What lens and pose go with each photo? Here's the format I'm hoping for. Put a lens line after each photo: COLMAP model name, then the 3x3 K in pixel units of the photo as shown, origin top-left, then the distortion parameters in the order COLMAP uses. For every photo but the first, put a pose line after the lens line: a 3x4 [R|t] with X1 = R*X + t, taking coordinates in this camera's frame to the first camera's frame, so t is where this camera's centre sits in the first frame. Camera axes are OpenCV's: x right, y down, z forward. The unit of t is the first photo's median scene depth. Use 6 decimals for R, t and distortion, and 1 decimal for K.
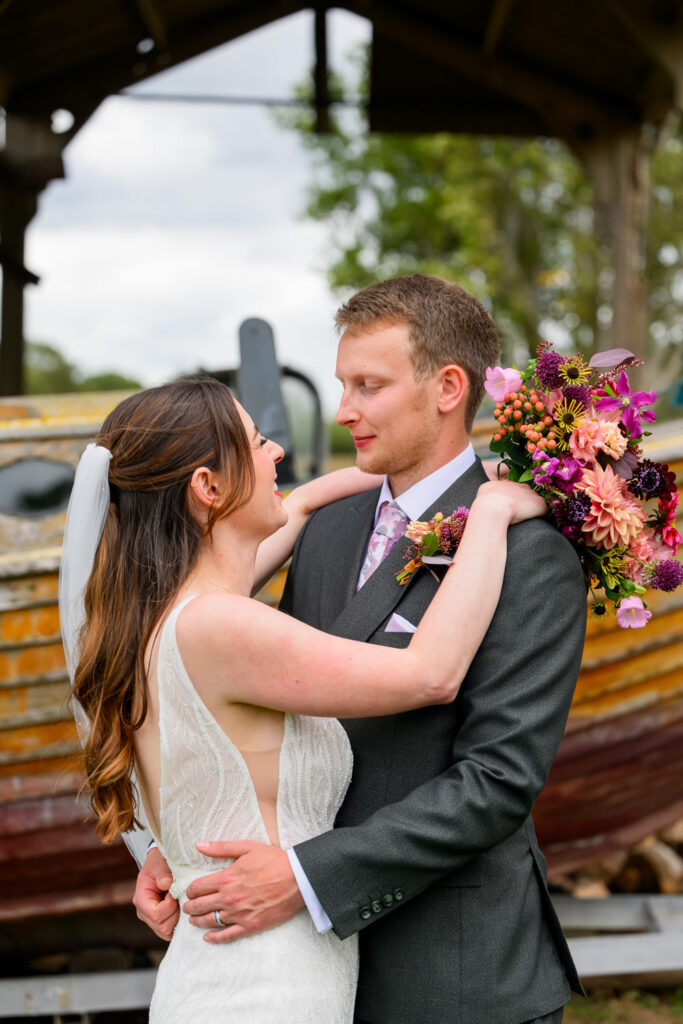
lens RADIAL K [[2226.7, 0, 341.1], [0, 2226.7, 511.6], [0, 0, 1]] dist [0.088496, 0.000000]
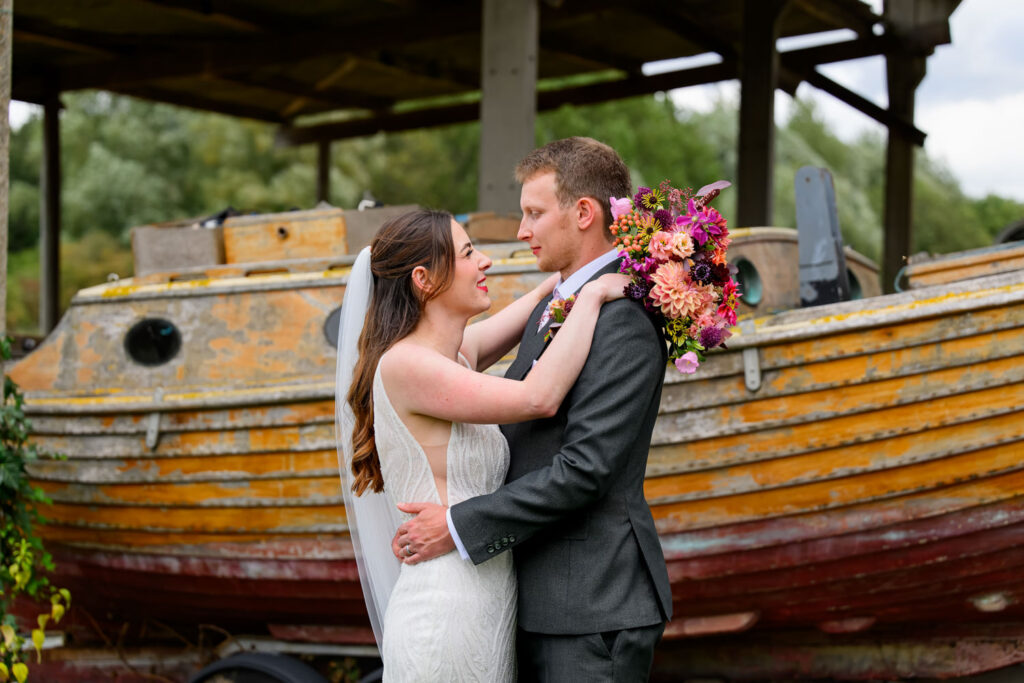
lens RADIAL K [[2226.7, 0, 506.4], [0, 2226.7, 337.3], [0, 0, 1]] dist [0.088496, 0.000000]
pose [[0.919800, -0.004037, -0.392366, 0.621351], [-0.002072, 0.999883, -0.015146, 0.053992], [0.392381, 0.014744, 0.919685, -0.425209]]
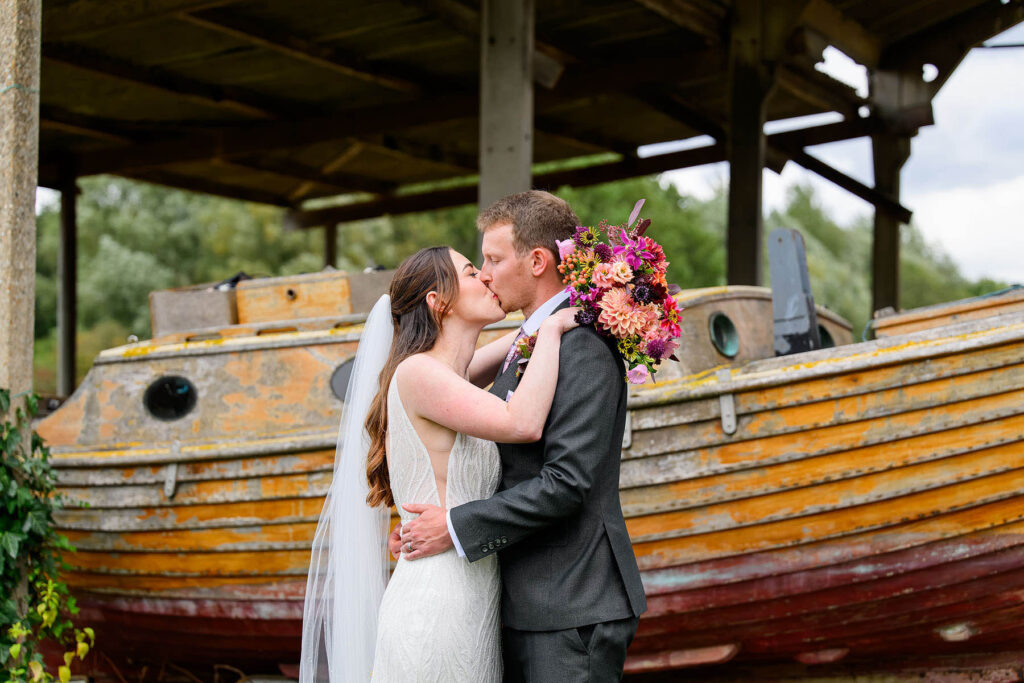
lens RADIAL K [[2226.7, 0, 515.6], [0, 2226.7, 346.7], [0, 0, 1]] dist [0.088496, 0.000000]
pose [[0.919777, -0.026860, -0.391521, 0.722360], [0.006570, 0.998569, -0.053071, 0.116949], [0.392386, 0.046241, 0.918638, -0.609918]]
